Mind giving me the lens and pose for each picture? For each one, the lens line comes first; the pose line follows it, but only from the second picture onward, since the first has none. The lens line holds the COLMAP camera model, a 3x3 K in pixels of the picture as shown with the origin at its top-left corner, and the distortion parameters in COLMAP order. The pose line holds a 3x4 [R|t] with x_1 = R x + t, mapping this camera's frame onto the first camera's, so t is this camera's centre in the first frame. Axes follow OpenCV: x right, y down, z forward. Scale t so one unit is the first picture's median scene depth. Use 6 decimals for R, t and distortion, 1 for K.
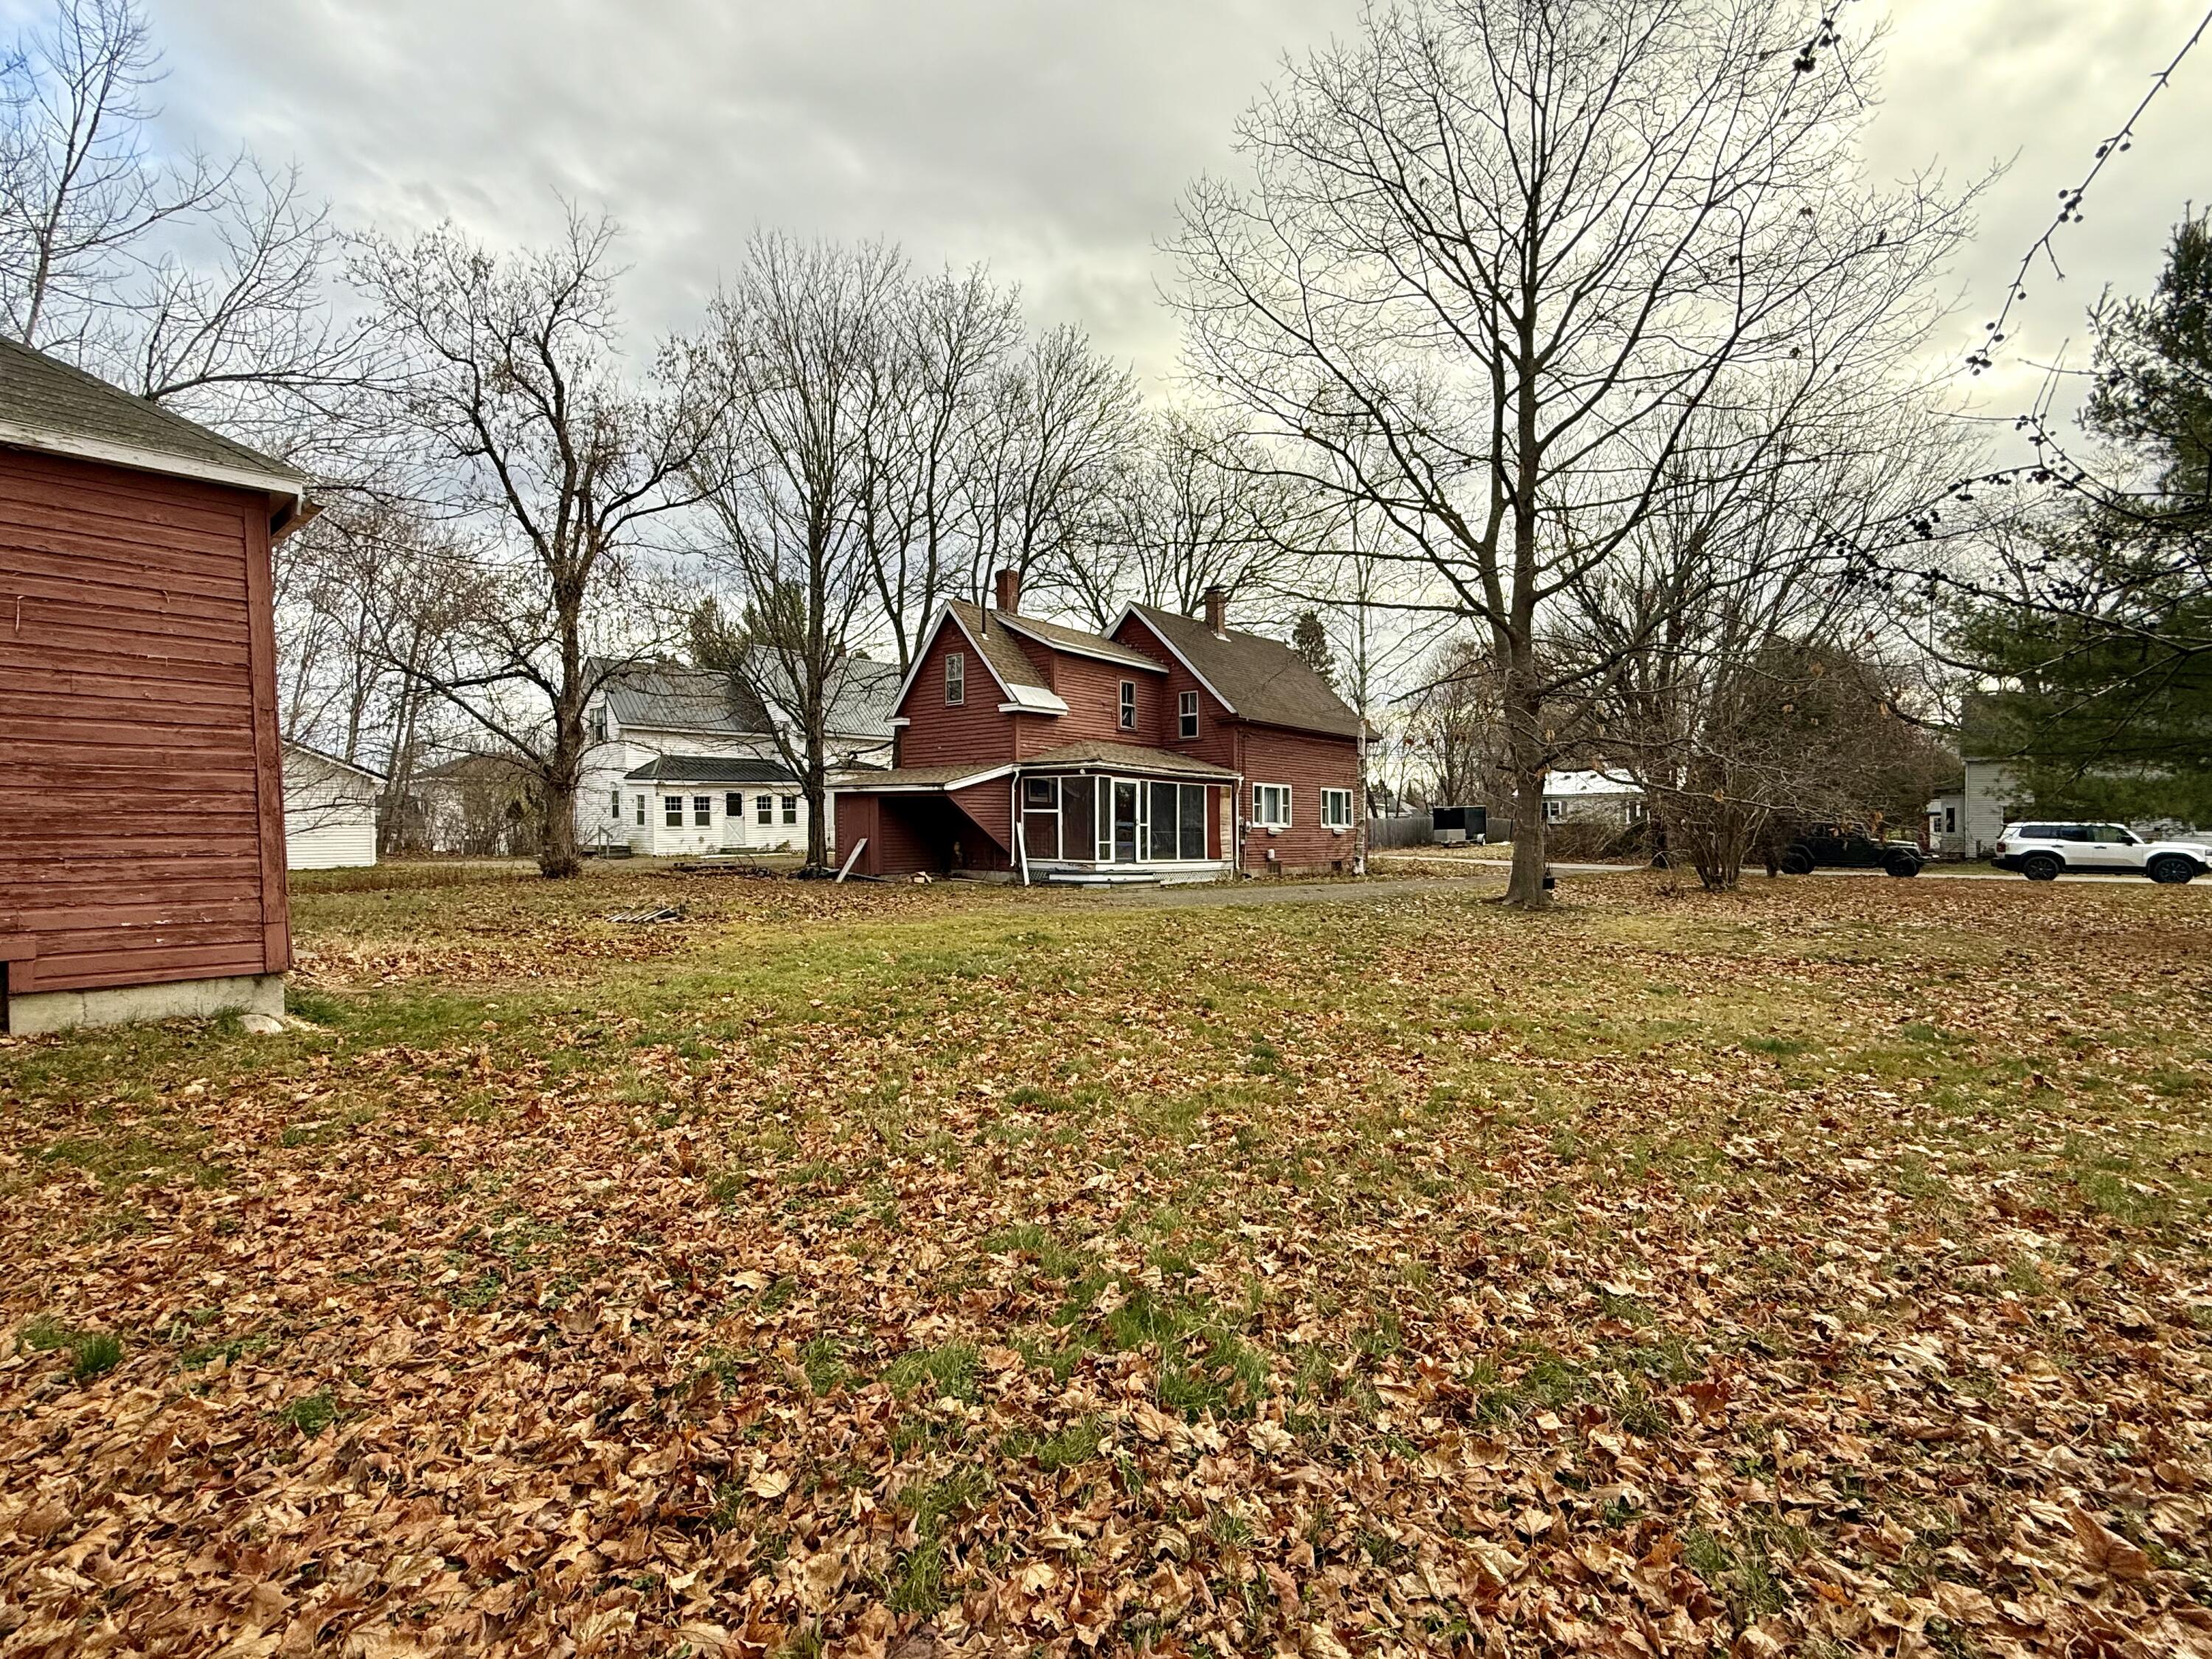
lens RADIAL K [[1049.8, 0, 1106.0], [0, 1049.8, 829.5], [0, 0, 1]] dist [-0.001624, -0.000038]
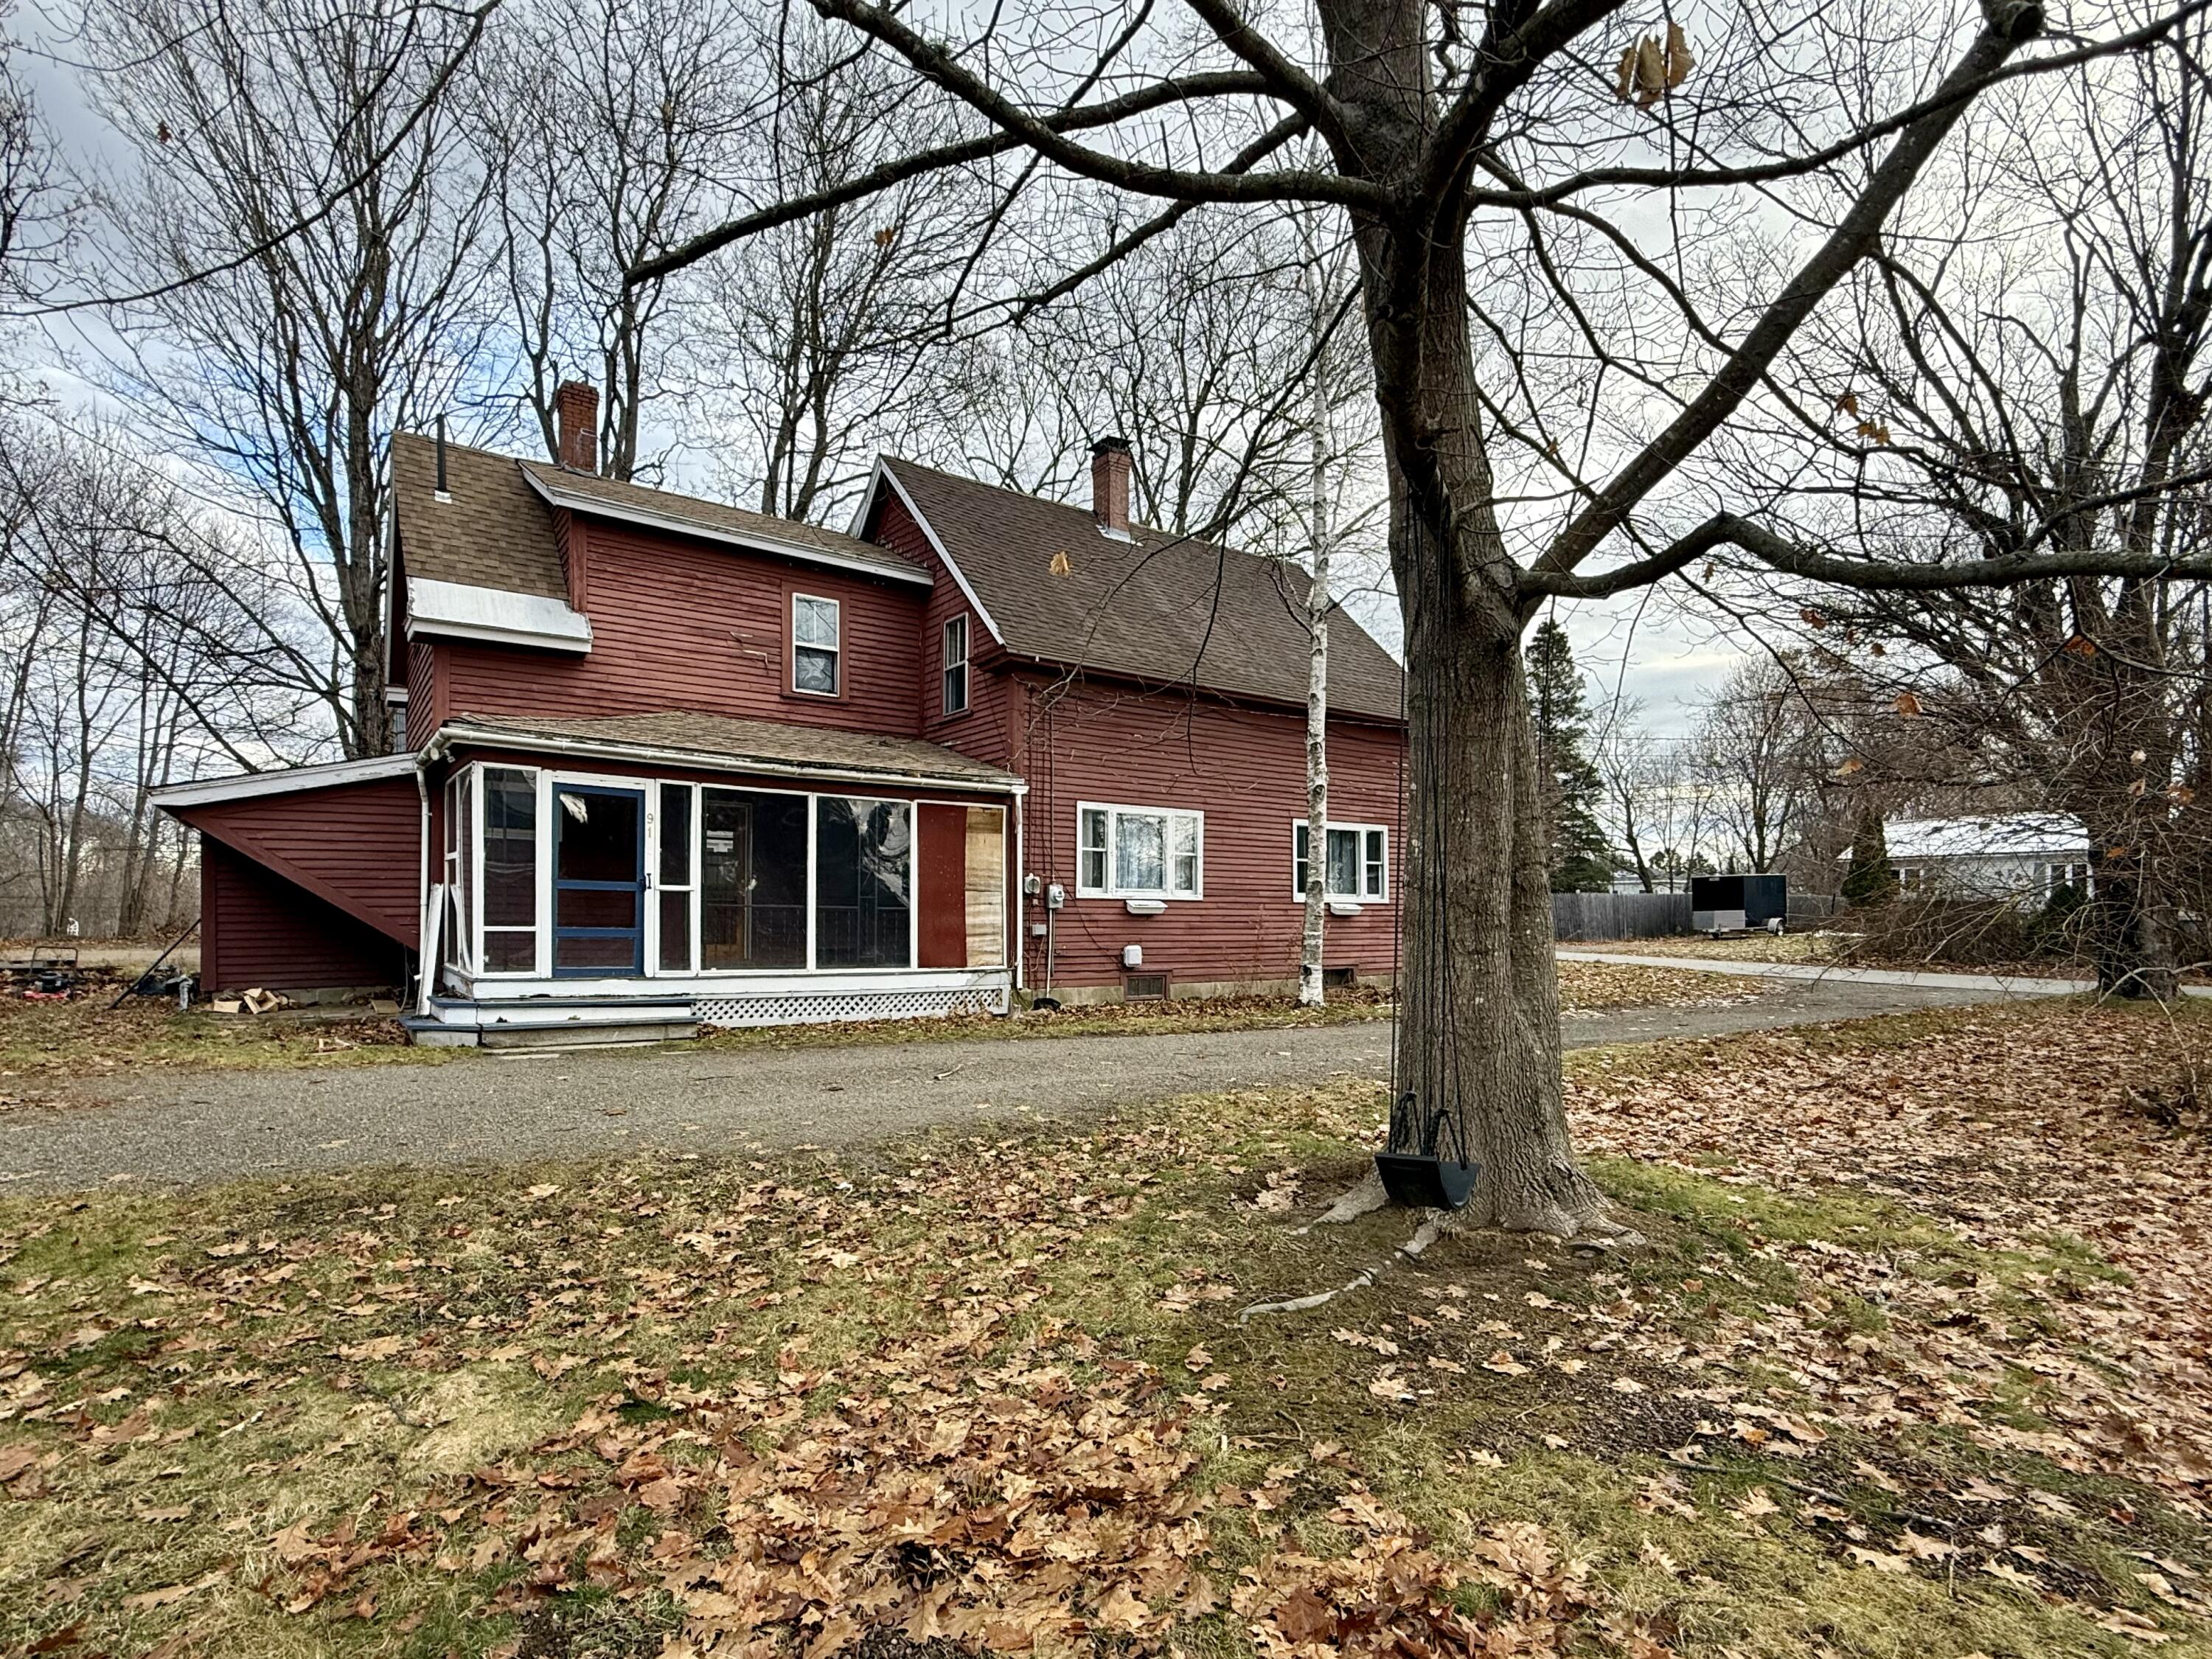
lens RADIAL K [[1049.8, 0, 1106.0], [0, 1049.8, 829.5], [0, 0, 1]] dist [-0.001624, -0.000038]
pose [[0.964970, -0.003119, -0.262341, 0.283919], [-0.013951, 0.997905, -0.063179, -0.003054], [0.261989, 0.064625, 0.962905, 0.573120]]
